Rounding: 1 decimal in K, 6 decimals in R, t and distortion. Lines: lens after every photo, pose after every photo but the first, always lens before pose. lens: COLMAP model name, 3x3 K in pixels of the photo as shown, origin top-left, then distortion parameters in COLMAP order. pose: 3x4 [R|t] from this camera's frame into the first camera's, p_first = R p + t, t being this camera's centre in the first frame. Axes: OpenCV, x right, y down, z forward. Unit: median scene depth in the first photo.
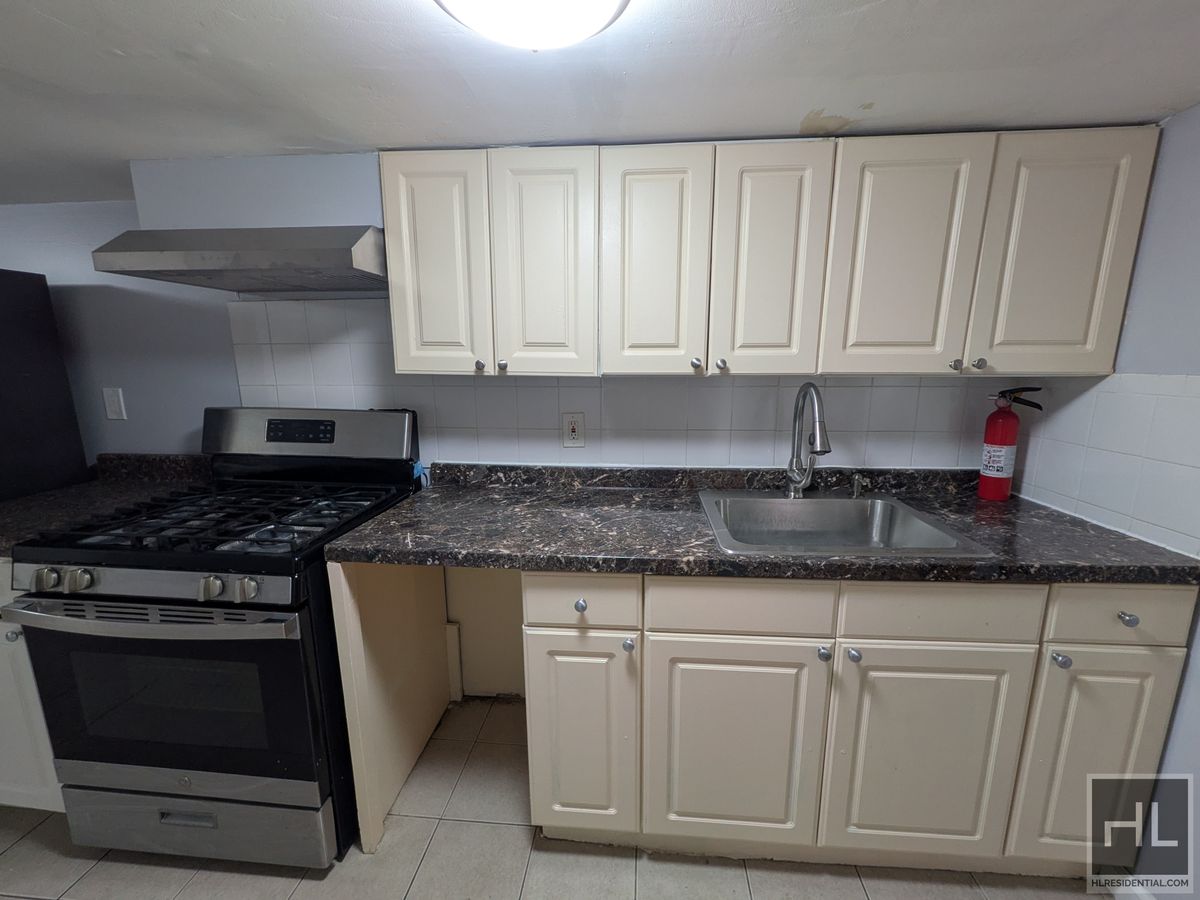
lens RADIAL K [[477.6, 0, 600.2], [0, 477.6, 449.0], [0, 0, 1]] dist [0.001807, -0.000418]
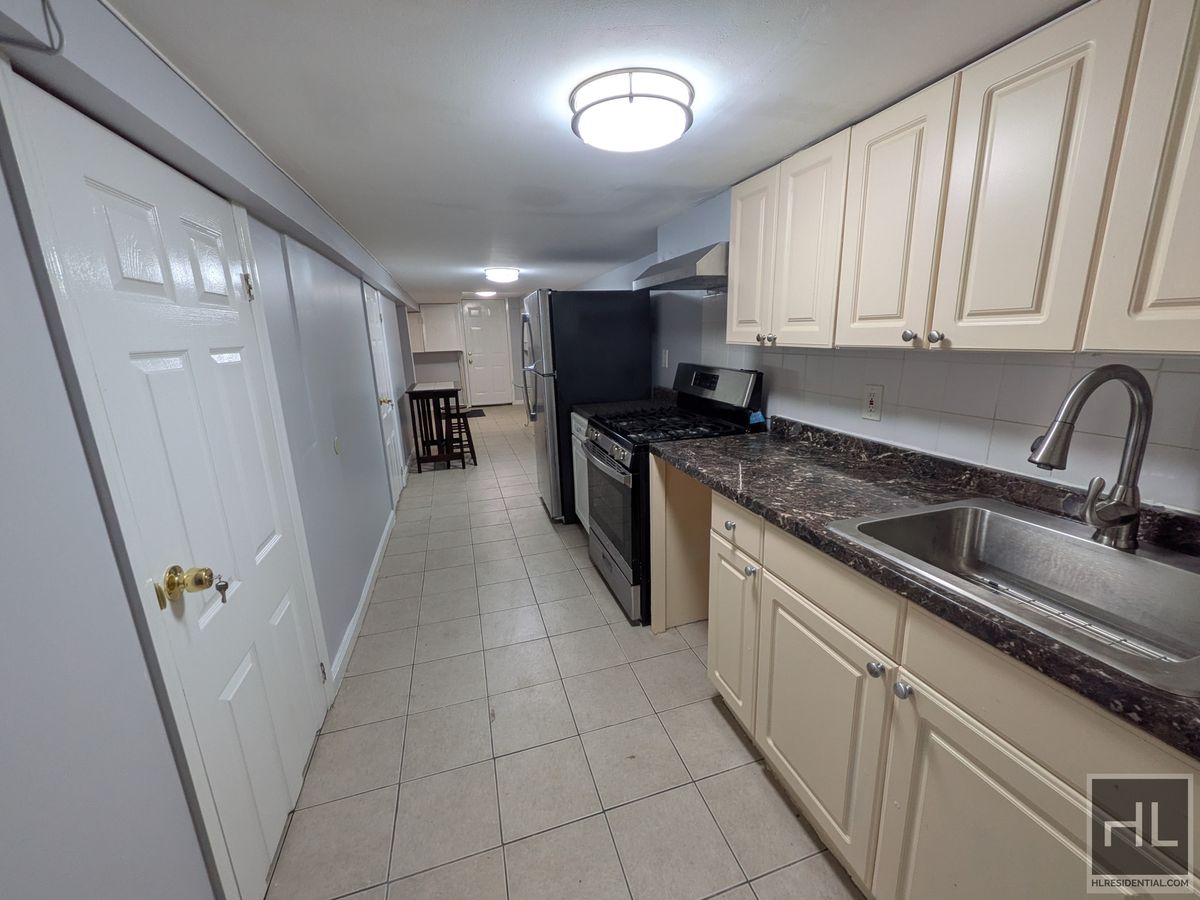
lens RADIAL K [[477.6, 0, 600.7], [0, 477.6, 446.6], [0, 0, 1]] dist [0.001807, -0.000418]
pose [[0.372068, 0.204491, -0.905400, 0.842431], [-0.144412, 0.976305, 0.161160, -0.037320], [0.916903, 0.070788, 0.392783, 0.128870]]
